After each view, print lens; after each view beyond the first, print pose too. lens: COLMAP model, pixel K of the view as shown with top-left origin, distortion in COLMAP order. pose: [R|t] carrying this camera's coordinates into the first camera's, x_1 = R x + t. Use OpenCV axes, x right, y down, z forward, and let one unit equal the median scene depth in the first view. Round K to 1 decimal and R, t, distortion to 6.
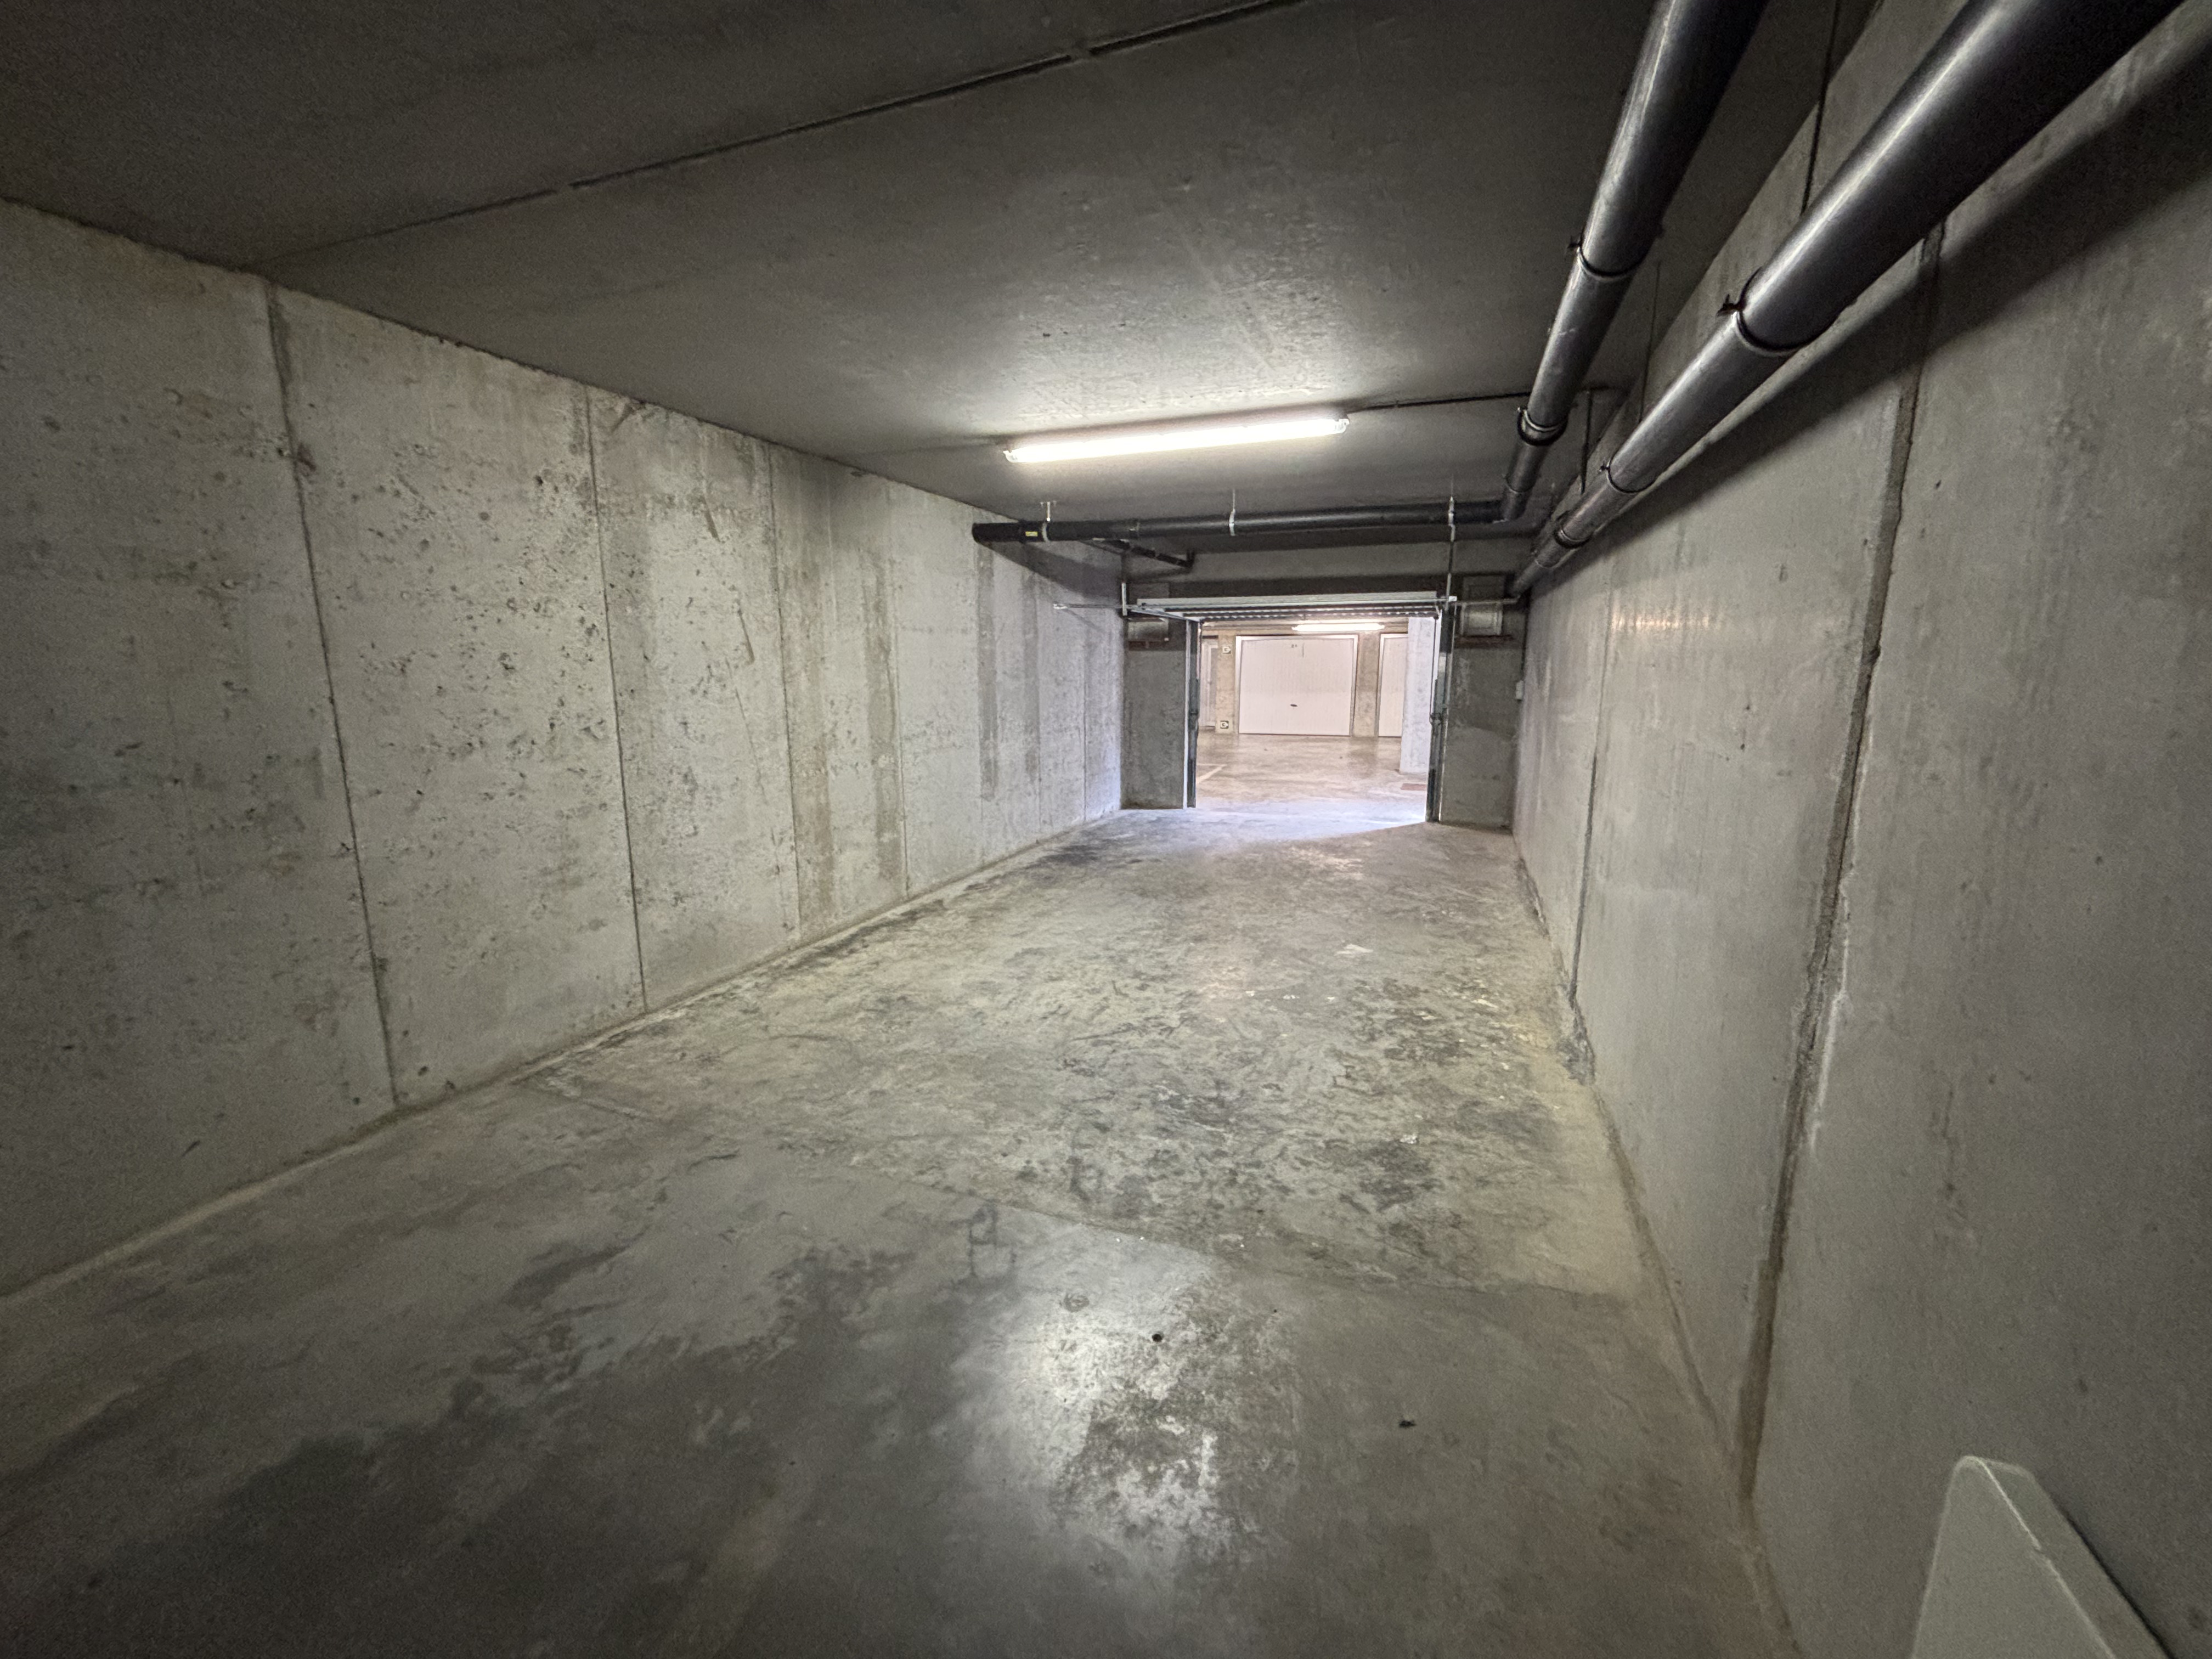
lens RADIAL K [[898.0, 0, 1104.4], [0, 898.0, 830.9], [0, 0, 1]] dist [0.006839, -0.002687]
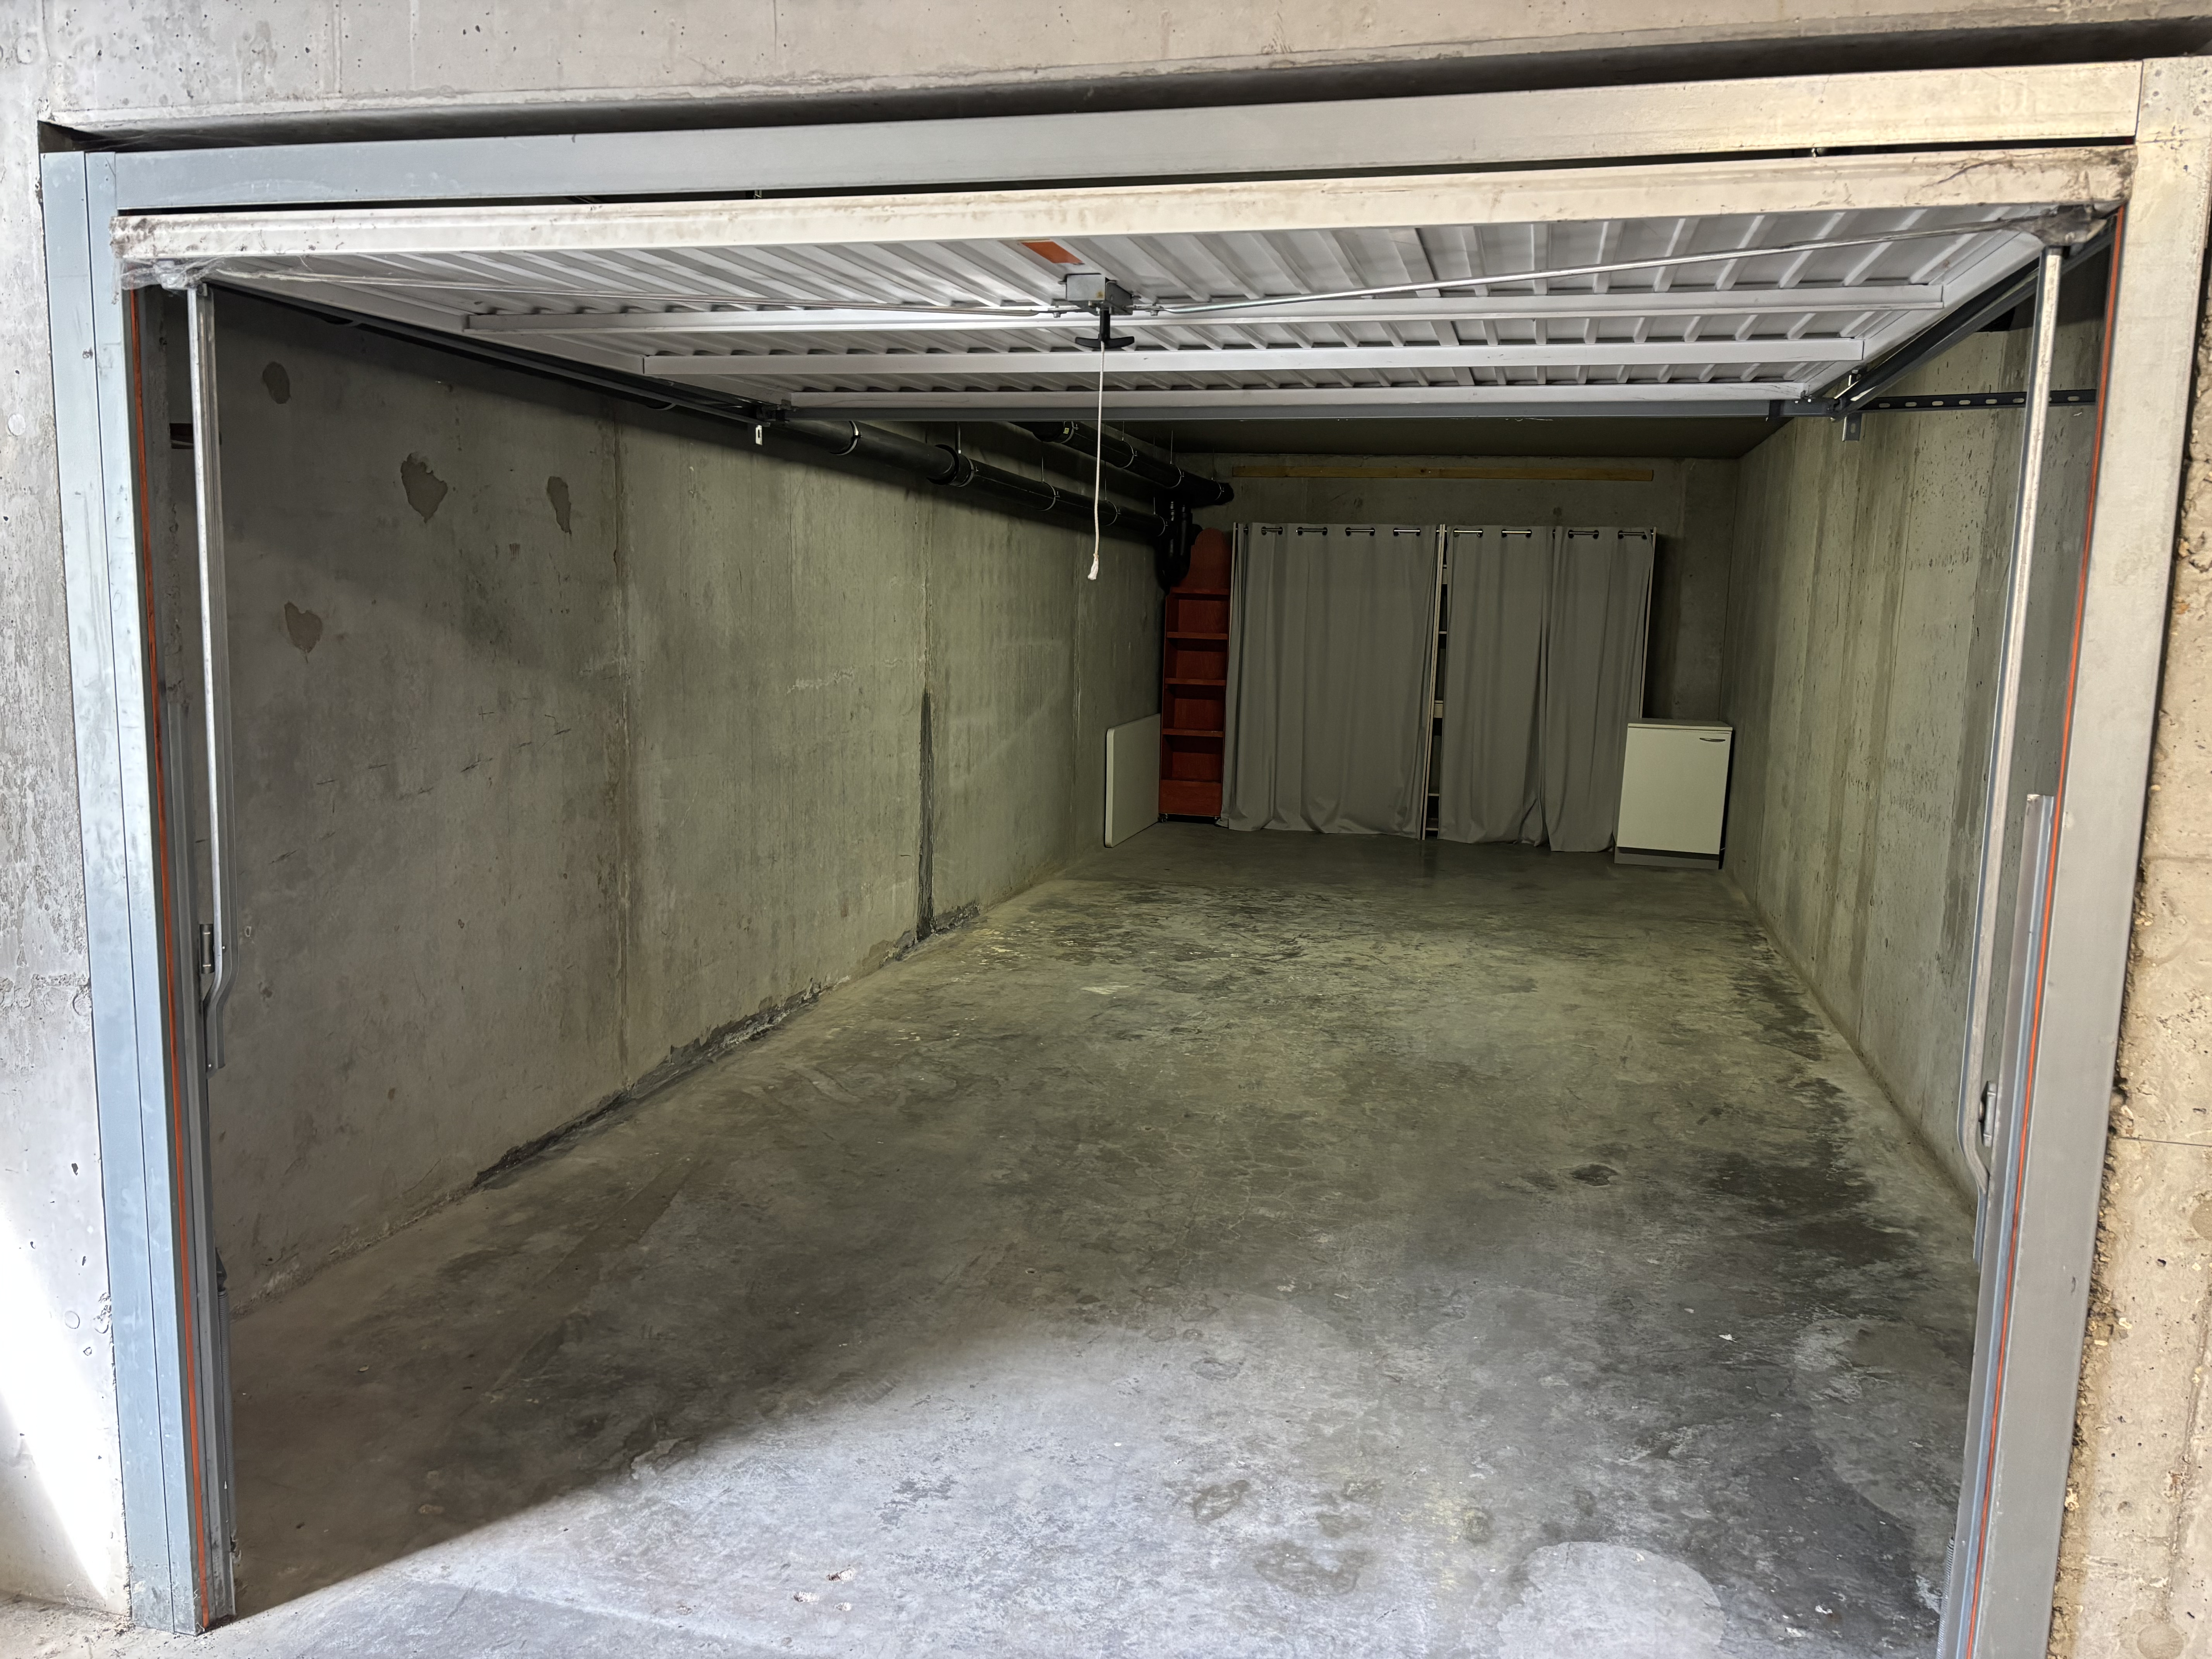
lens RADIAL K [[1662.7, 0, 1106.8], [0, 1662.7, 839.5], [0, 0, 1]] dist [0.038545, -0.027536]
pose [[-0.992724, -0.009995, -0.119998, 0.486913], [-0.048036, 0.946693, 0.318534, -0.466695], [0.110417, 0.321981, -0.940285, 2.472367]]
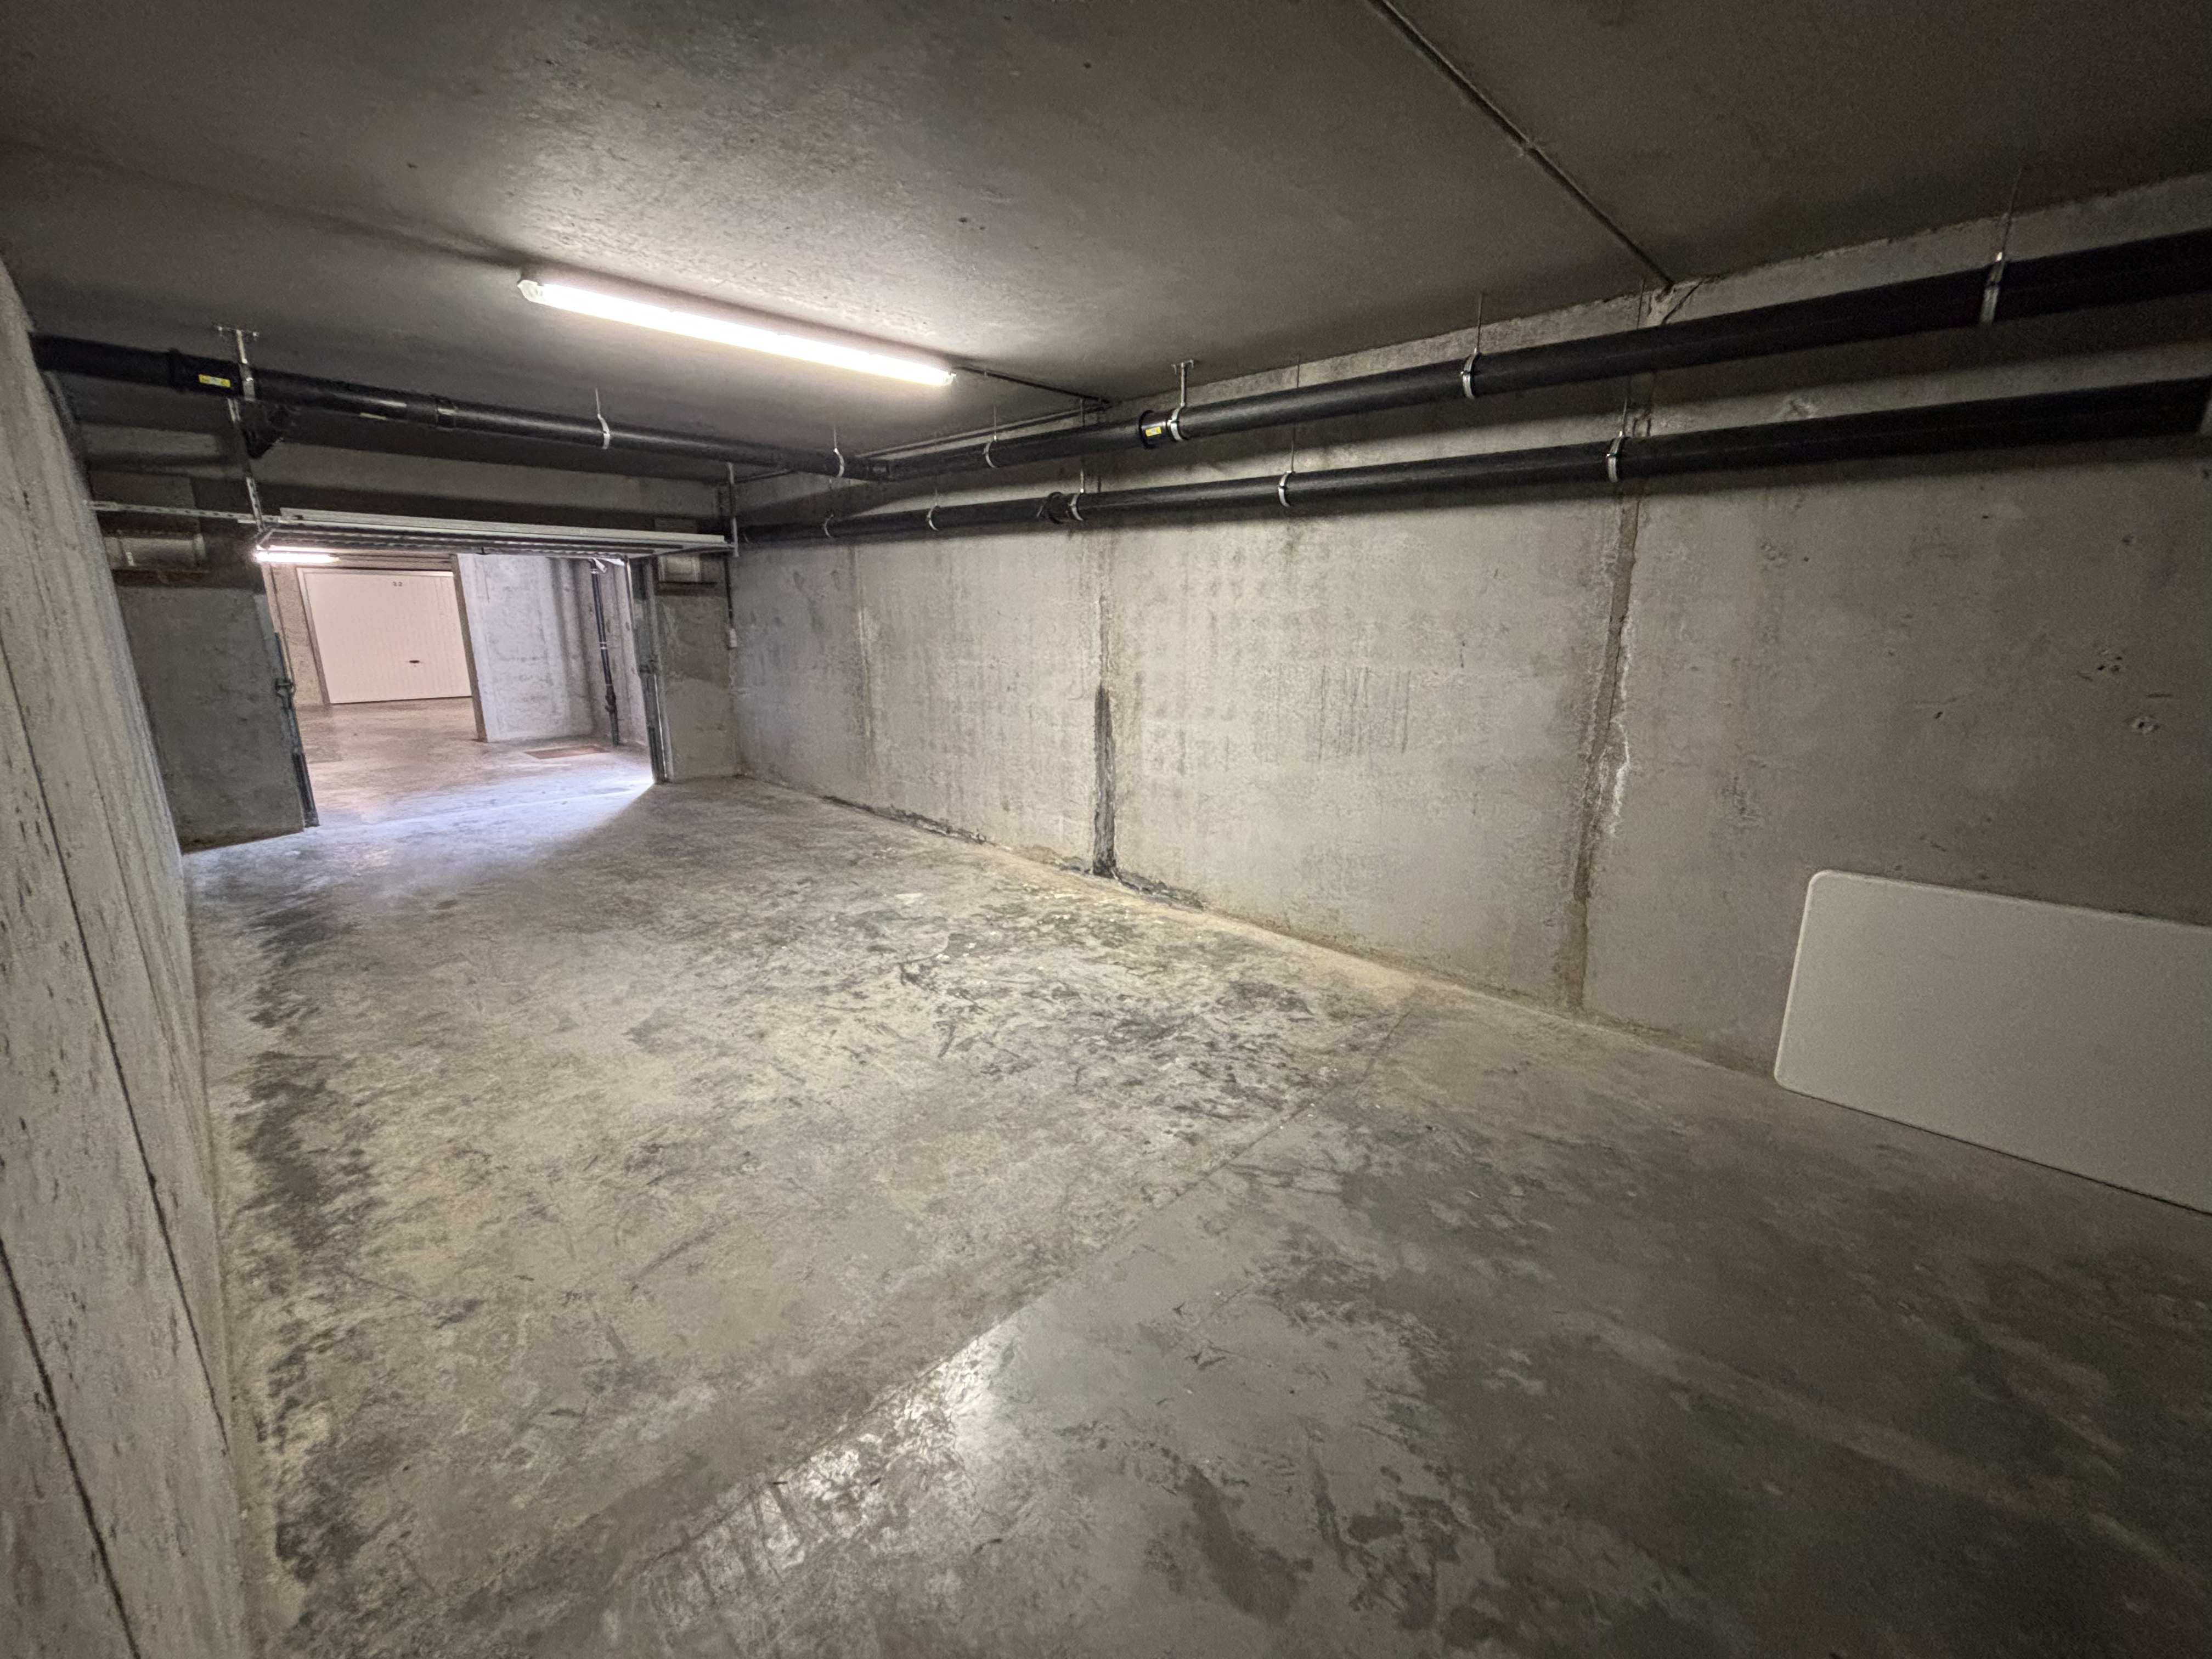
lens RADIAL K [[898.0, 0, 1103.3], [0, 898.0, 830.7], [0, 0, 1]] dist [0.006839, -0.002687]
pose [[0.396647, -0.218001, 0.891710, -0.585500], [0.163531, 0.972635, 0.165044, -0.082868], [-0.903288, 0.080358, 0.421443, 0.391963]]
